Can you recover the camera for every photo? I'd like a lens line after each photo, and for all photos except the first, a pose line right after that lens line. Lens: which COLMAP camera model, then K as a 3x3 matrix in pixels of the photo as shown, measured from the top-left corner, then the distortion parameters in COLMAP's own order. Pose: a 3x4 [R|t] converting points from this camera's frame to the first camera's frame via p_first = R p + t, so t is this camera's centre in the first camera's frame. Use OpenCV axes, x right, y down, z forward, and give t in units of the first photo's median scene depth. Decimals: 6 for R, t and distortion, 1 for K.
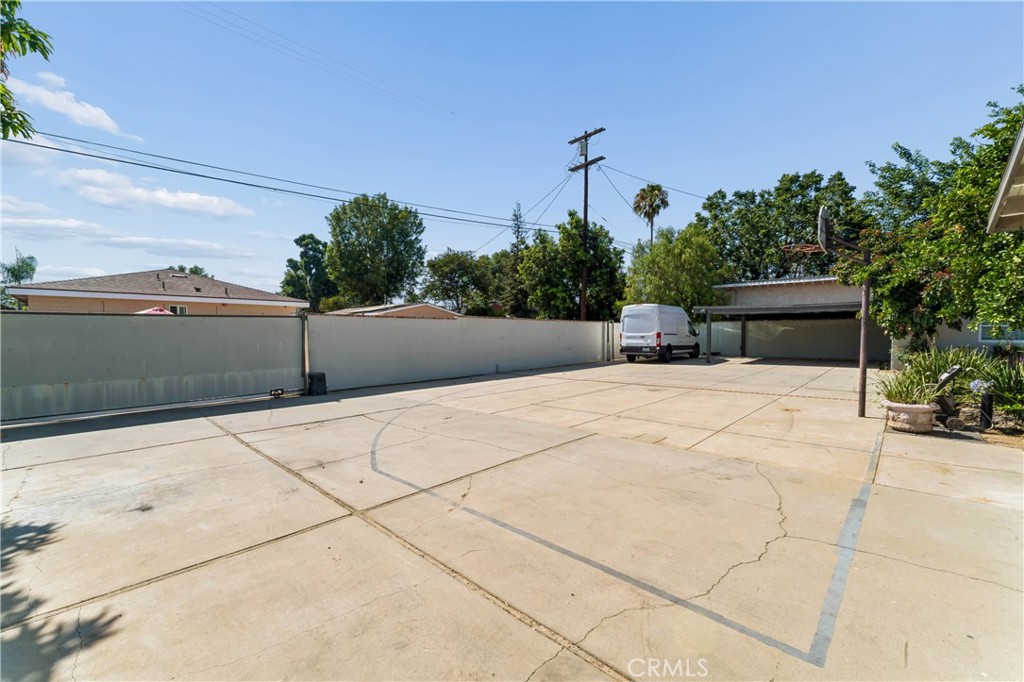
lens RADIAL K [[411.1, 0, 512.0], [0, 411.1, 341.0], [0, 0, 1]] dist [-0.001469, -0.000227]
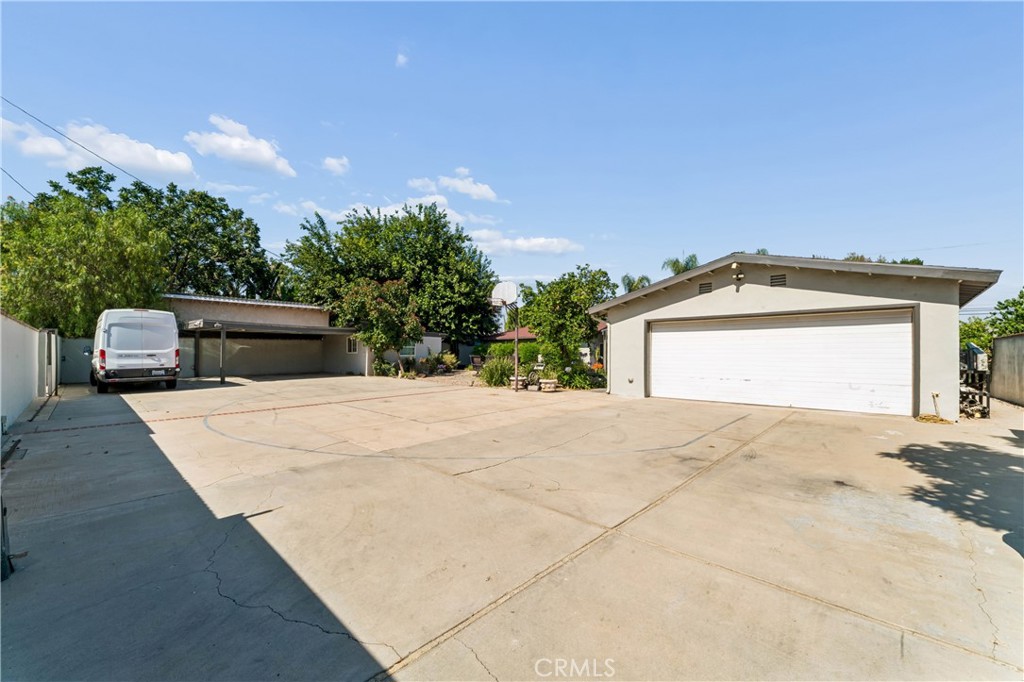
lens RADIAL K [[402.0, 0, 513.3], [0, 402.0, 344.9], [0, 0, 1]] dist [-0.000005, -0.000091]
pose [[0.005771, 0.020017, 0.999783, -1.445751], [0.021429, 0.999568, -0.020136, -0.001483], [-0.999754, 0.021541, 0.005340, 1.344572]]
